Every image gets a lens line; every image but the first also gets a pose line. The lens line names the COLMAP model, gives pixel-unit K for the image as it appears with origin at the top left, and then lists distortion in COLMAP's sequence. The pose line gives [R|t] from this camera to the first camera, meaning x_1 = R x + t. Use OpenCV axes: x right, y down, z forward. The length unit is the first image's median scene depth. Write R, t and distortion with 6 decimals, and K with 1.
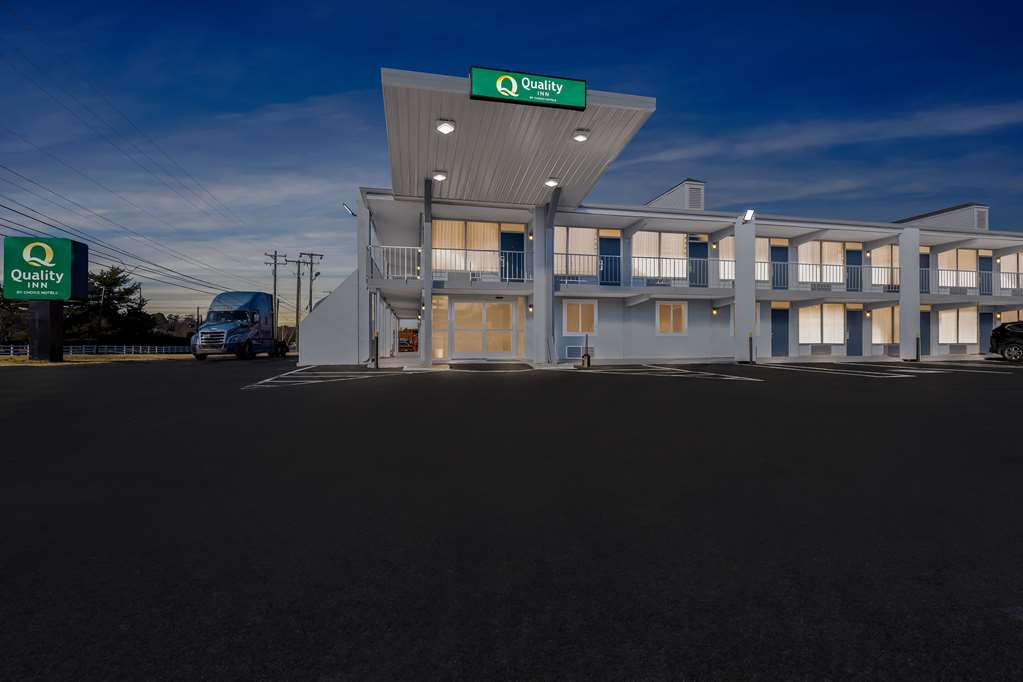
lens RADIAL K [[400.5, 0, 512.7], [0, 400.5, 334.0], [0, 0, 1]] dist [-0.001380, -0.000017]
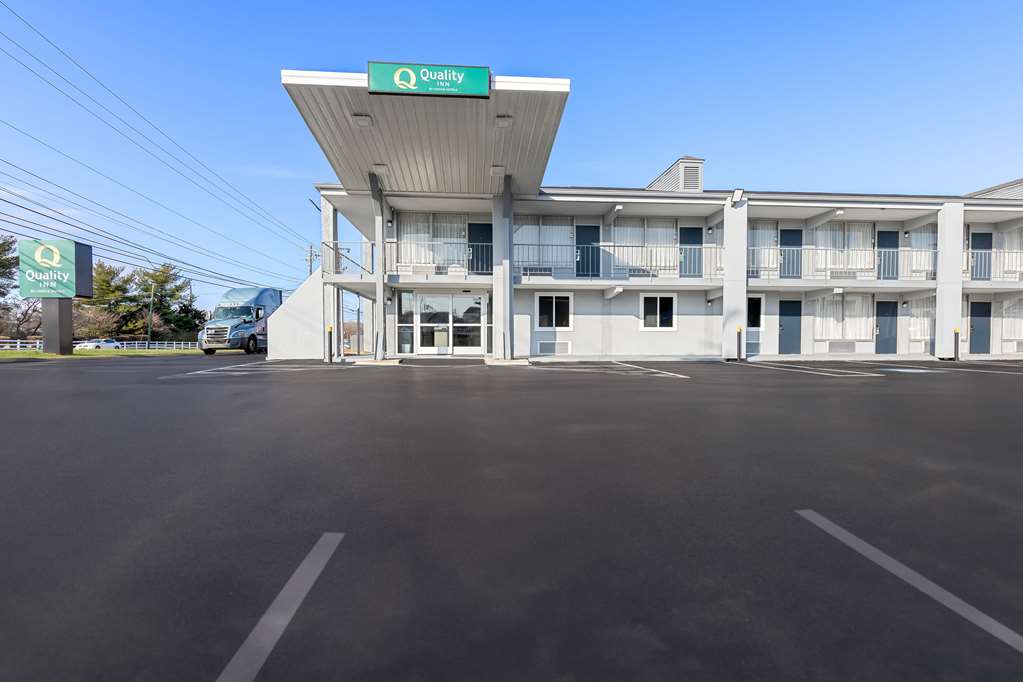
lens RADIAL K [[433.1, 0, 511.5], [0, 433.1, 341.0], [0, 0, 1]] dist [0.000498, 0.000073]
pose [[0.993511, 0.002056, -0.113719, 0.187655], [0.000859, 0.999672, 0.025581, 0.002772], [0.113734, -0.025513, 0.993184, -0.028927]]
